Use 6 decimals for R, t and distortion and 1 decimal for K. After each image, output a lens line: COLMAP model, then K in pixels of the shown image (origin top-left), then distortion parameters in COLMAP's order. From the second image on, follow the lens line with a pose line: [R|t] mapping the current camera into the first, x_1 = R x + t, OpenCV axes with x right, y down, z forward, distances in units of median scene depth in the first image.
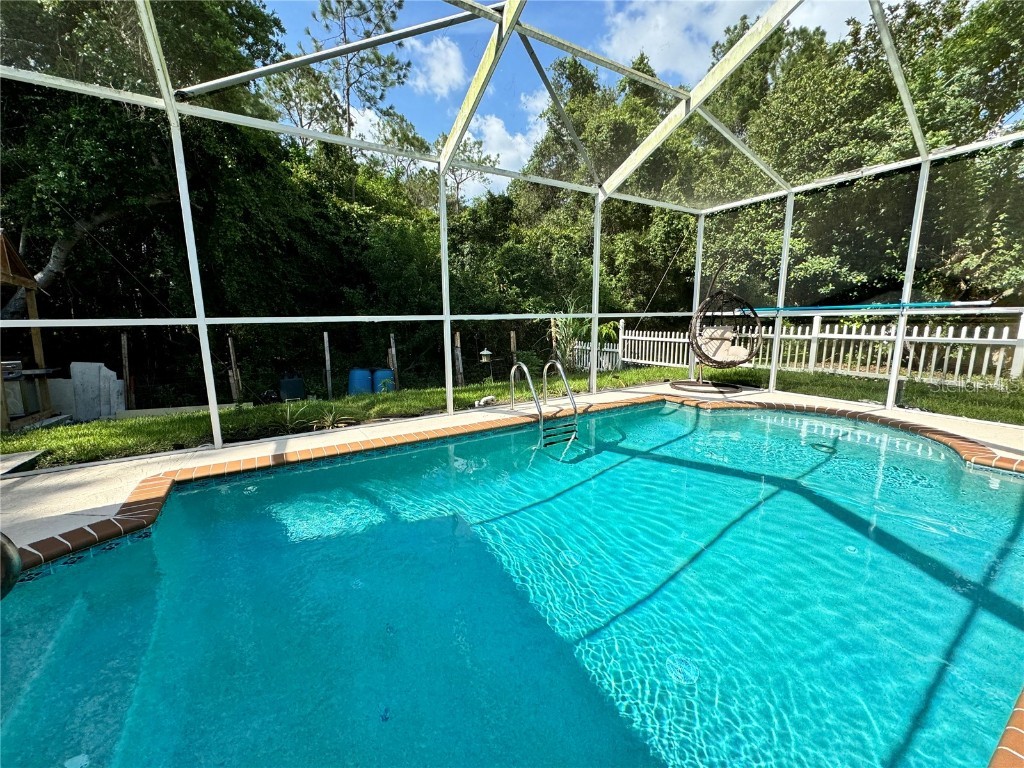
lens RADIAL K [[411.1, 0, 512.0], [0, 411.1, 384.0], [0, 0, 1]] dist [0.001333, 0.000335]
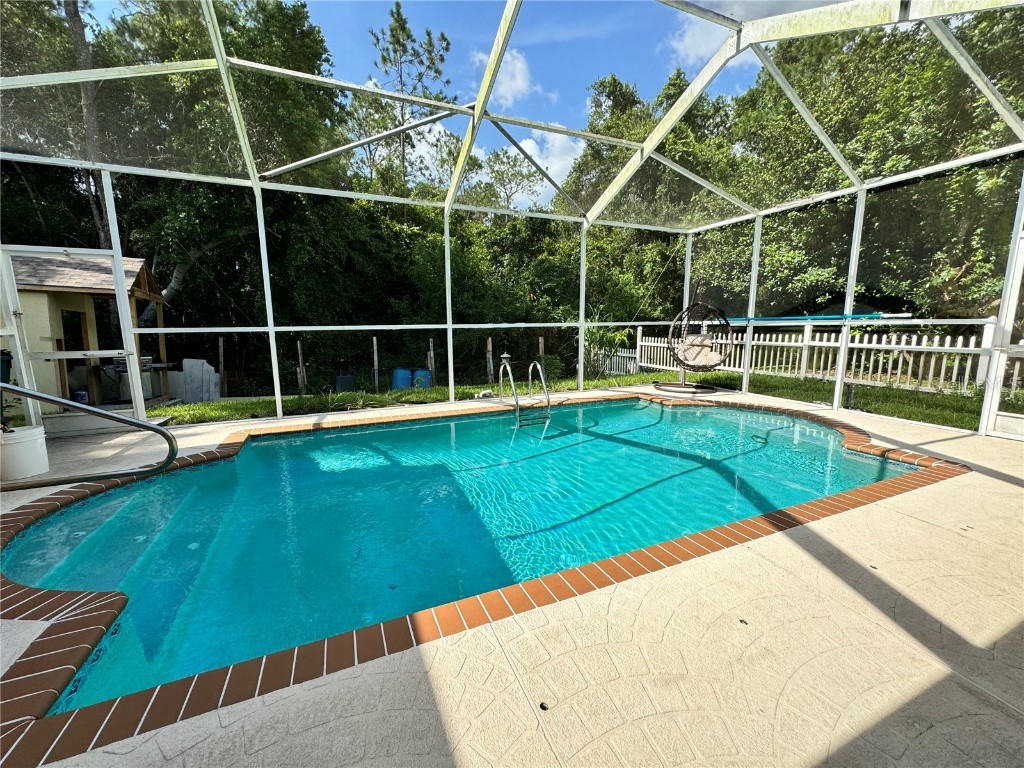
lens RADIAL K [[411.1, 0, 512.0], [0, 411.1, 384.0], [0, 0, 1]] dist [0.001333, 0.000335]
pose [[0.990627, 0.022523, -0.134723, 0.134472], [-0.024309, 0.999637, -0.011628, 0.017585], [0.134412, 0.014794, 0.990815, -0.149672]]
